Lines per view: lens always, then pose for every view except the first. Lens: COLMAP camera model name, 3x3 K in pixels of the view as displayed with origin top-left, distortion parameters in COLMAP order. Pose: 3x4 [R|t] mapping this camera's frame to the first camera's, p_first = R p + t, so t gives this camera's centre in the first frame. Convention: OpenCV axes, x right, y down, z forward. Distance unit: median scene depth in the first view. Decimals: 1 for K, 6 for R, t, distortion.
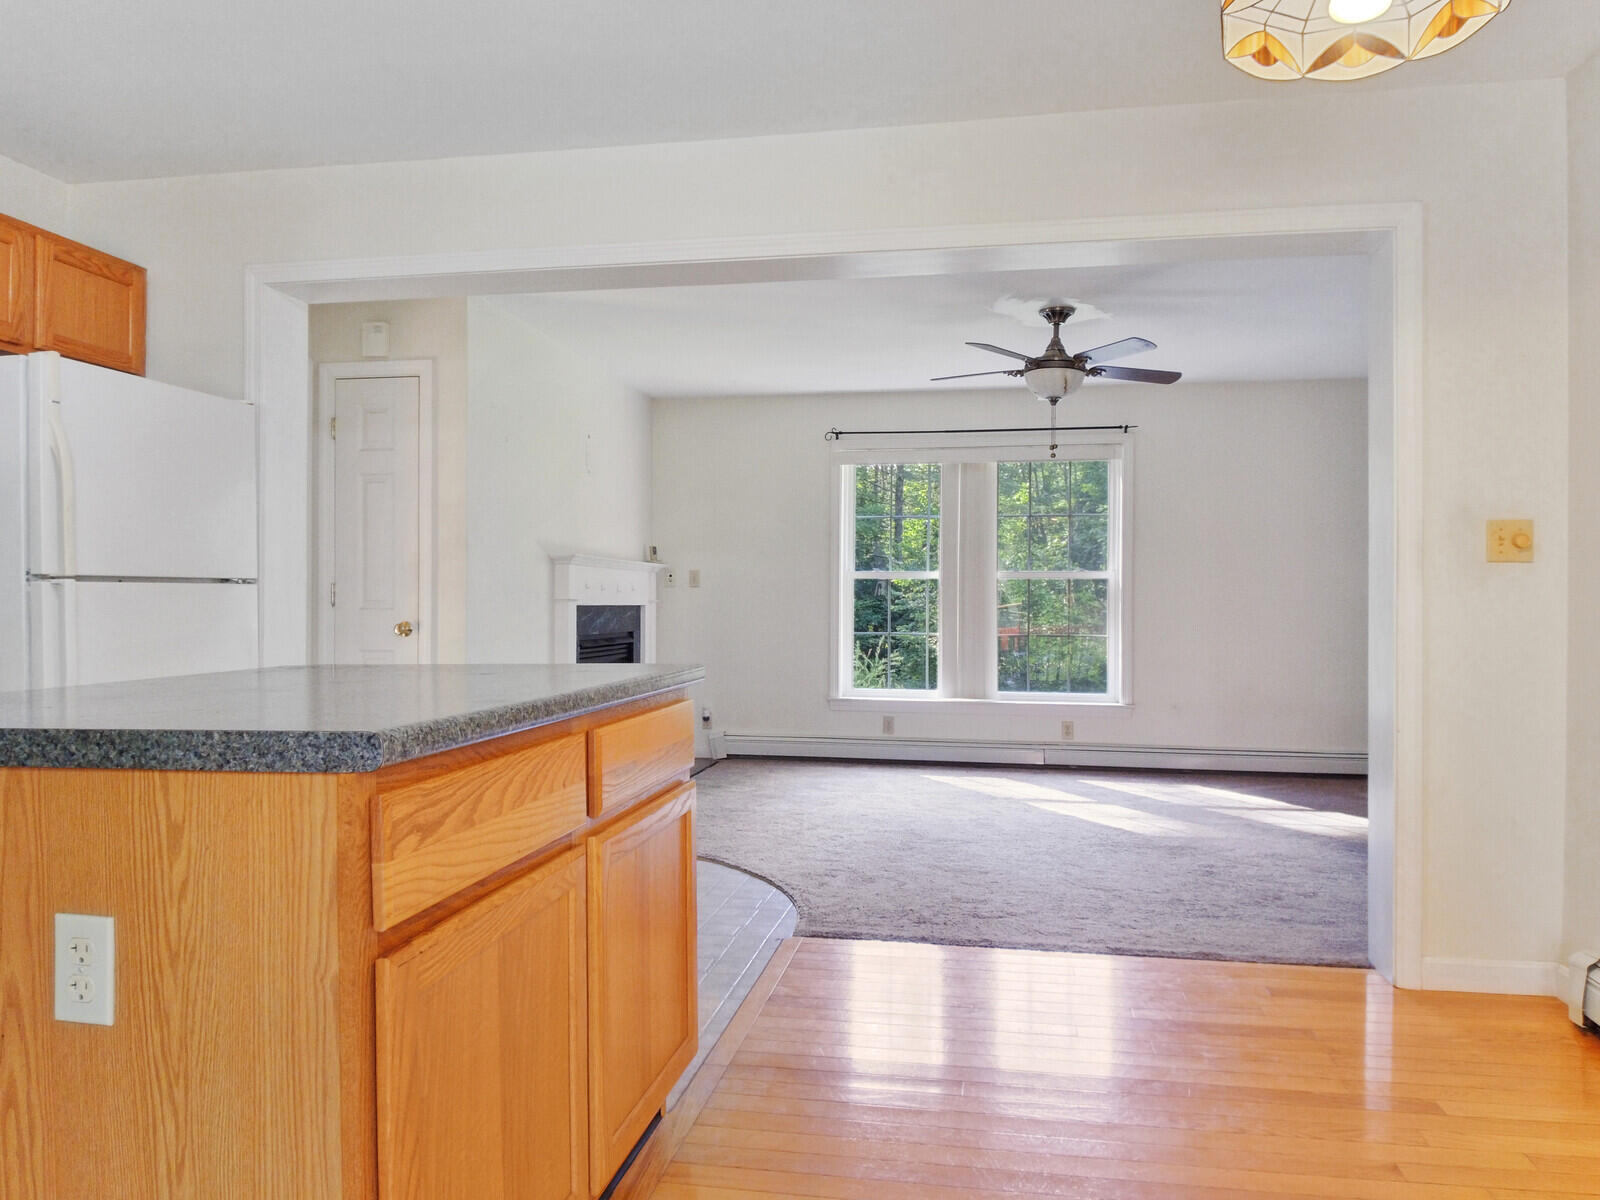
lens RADIAL K [[1122.7, 0, 805.1], [0, 1122.7, 589.4], [0, 0, 1]] dist [0.052433, -0.070523]
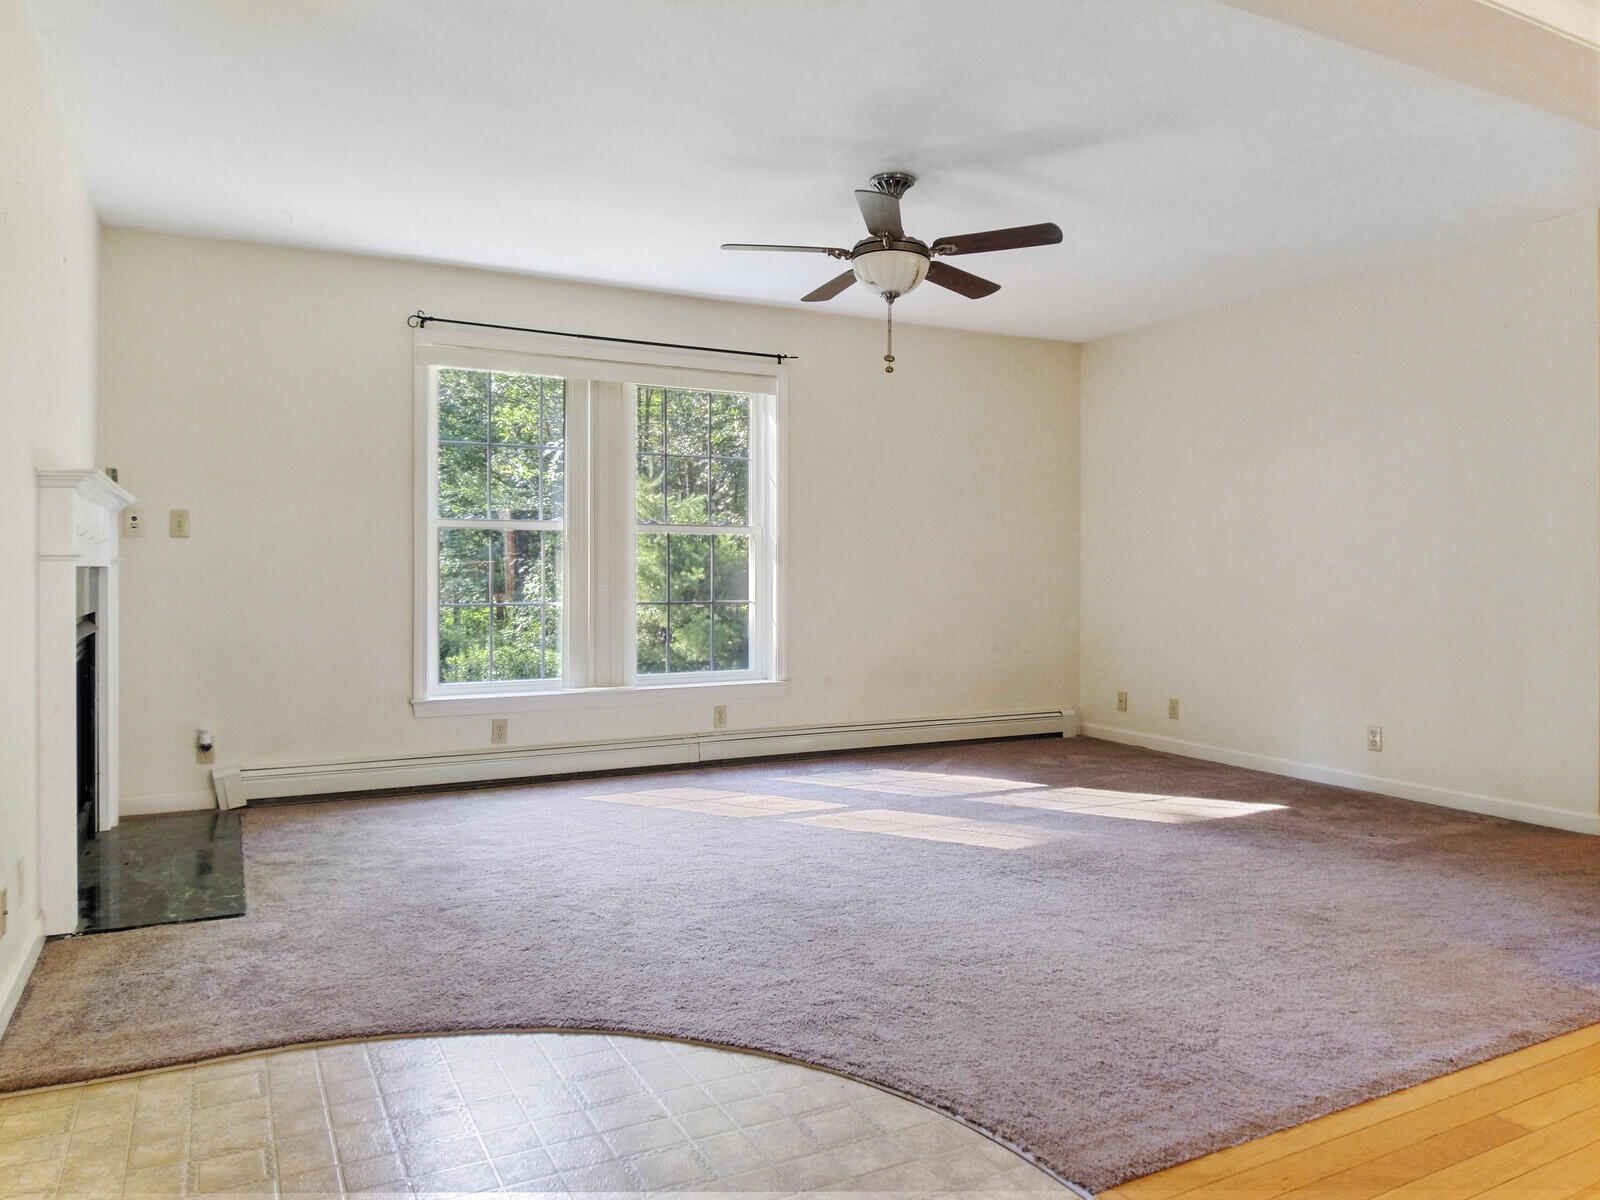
lens RADIAL K [[1099.7, 0, 792.7], [0, 1099.7, 570.9], [0, 0, 1]] dist [0.056165, -0.068037]
pose [[0.799463, -0.004354, 0.600699, -0.212044], [-0.006563, 0.999851, 0.015981, 0.004820], [-0.600679, -0.016718, 0.799316, 0.331053]]
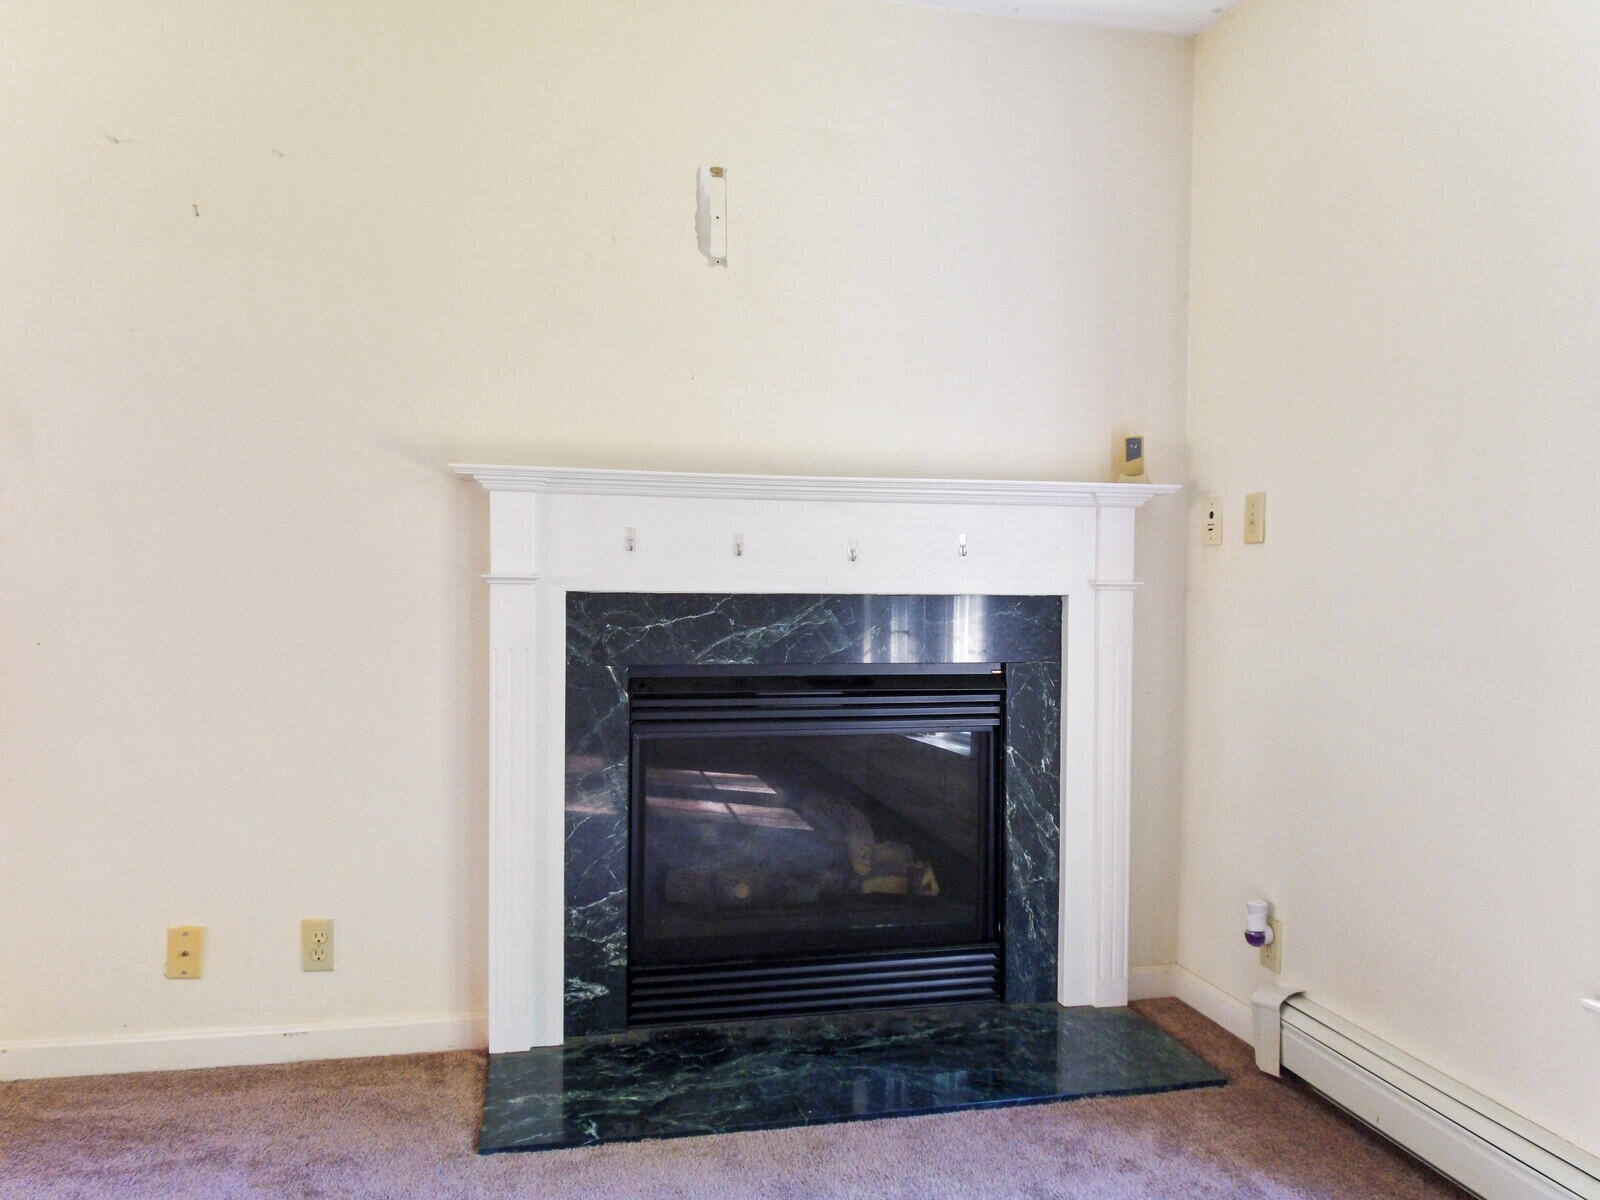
lens RADIAL K [[1122.7, 0, 805.1], [0, 1122.7, 589.4], [0, 0, 1]] dist [0.052433, -0.070523]
pose [[0.382702, -0.001504, -0.923870, 0.183044], [0.007270, 0.999973, 0.001384, 0.011666], [0.923843, -0.007246, 0.382703, 0.798446]]
